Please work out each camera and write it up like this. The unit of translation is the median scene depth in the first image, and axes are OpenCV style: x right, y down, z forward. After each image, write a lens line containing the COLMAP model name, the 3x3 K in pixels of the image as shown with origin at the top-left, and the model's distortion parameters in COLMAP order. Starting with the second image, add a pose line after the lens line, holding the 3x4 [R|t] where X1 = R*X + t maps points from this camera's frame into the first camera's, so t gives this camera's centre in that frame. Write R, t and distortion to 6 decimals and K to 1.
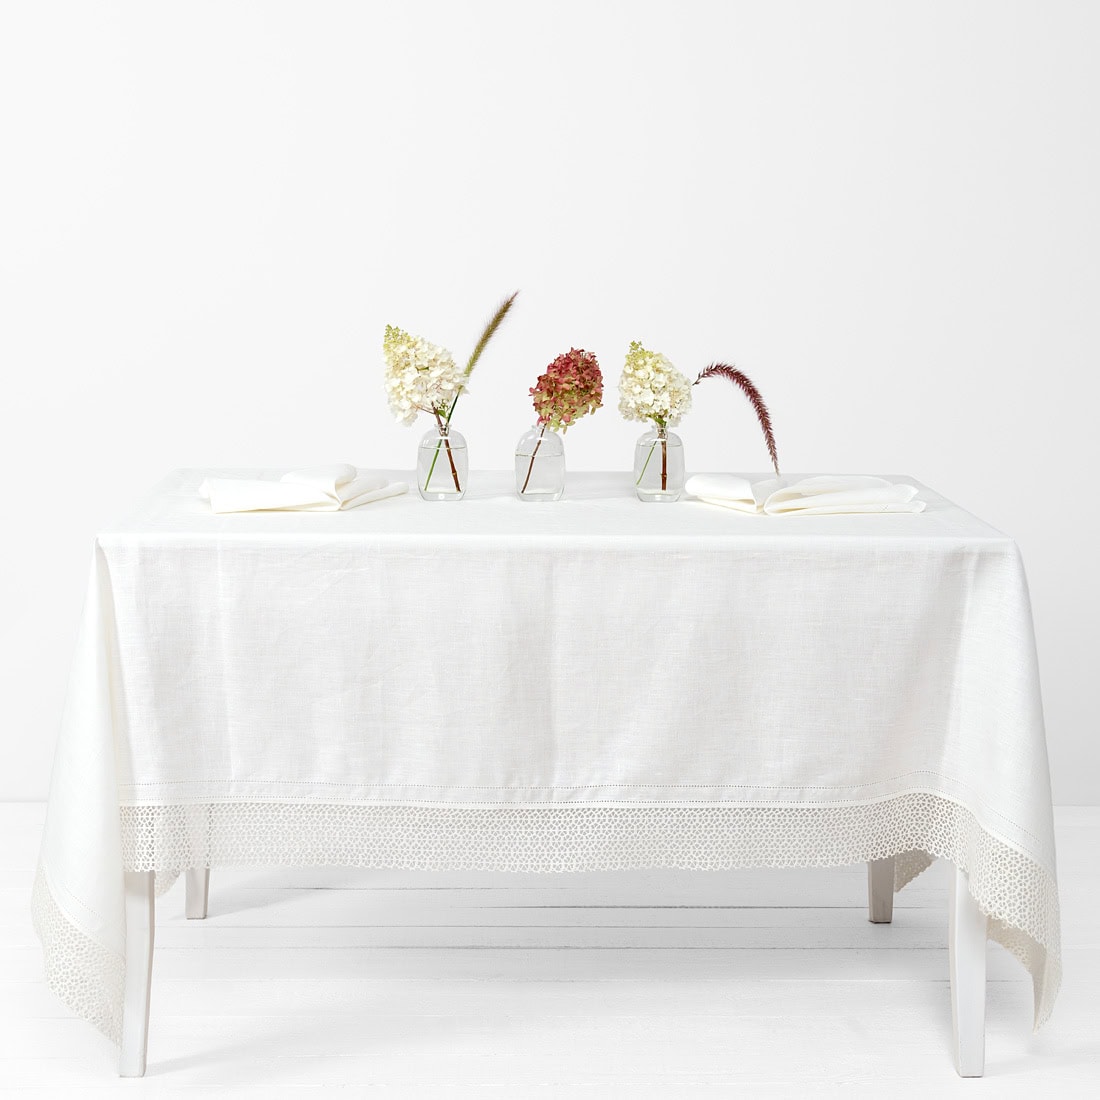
lens RADIAL K [[2148.3, 0, 550.0], [0, 2148.3, 550.0], [0, 0, 1]] dist [-0.182378, 1.515005]
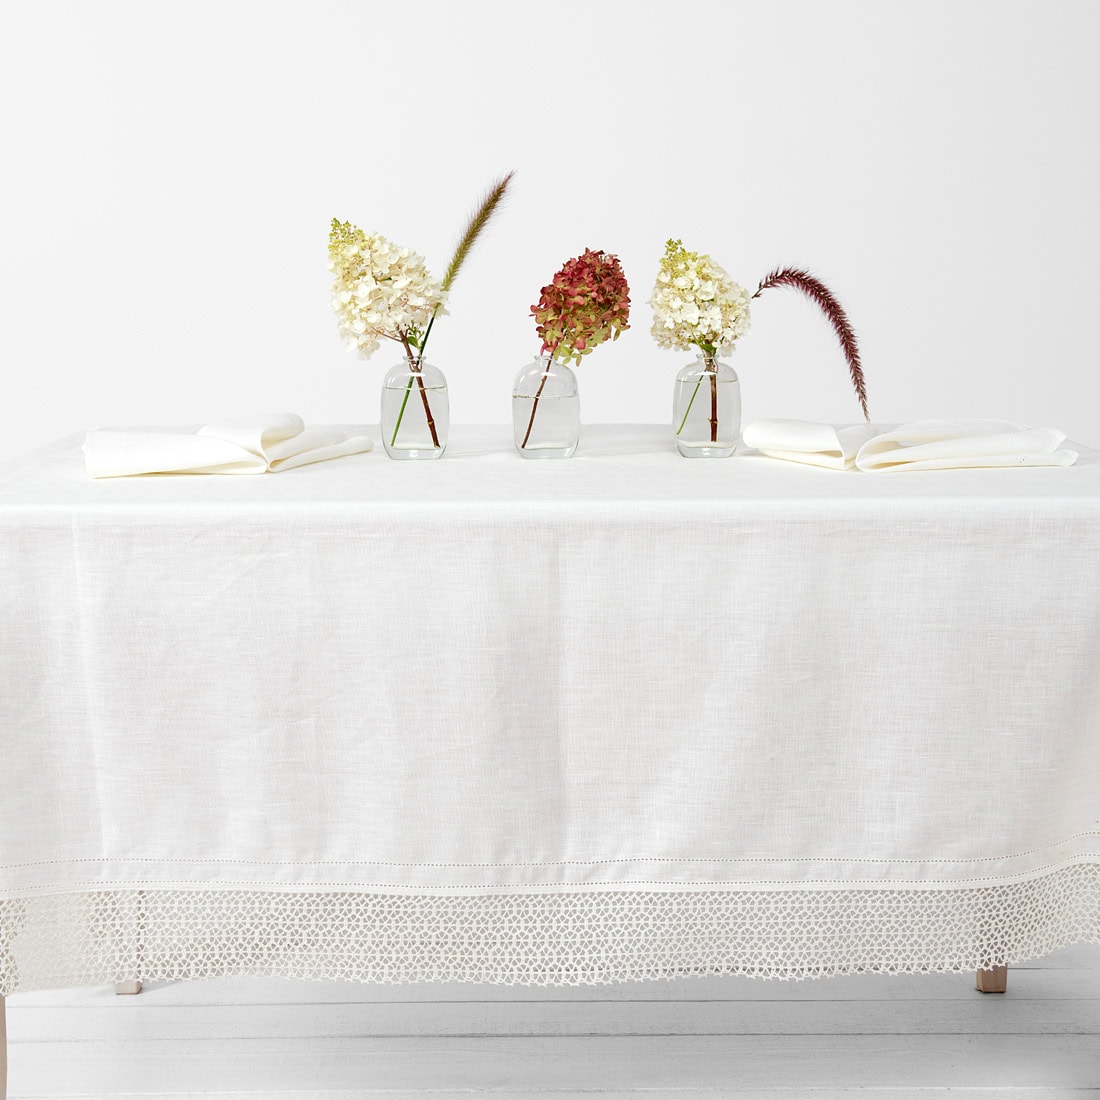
lens RADIAL K [[1838.2, 0, 550.0], [0, 1838.2, 550.0], [0, 0, 1]] dist [-0.001779, 0.092784]
pose [[0.999662, -0.012134, -0.022972, 0.011760], [0.012377, 0.999869, 0.010432, 0.002507], [0.022843, -0.010713, 0.999682, 0.401689]]
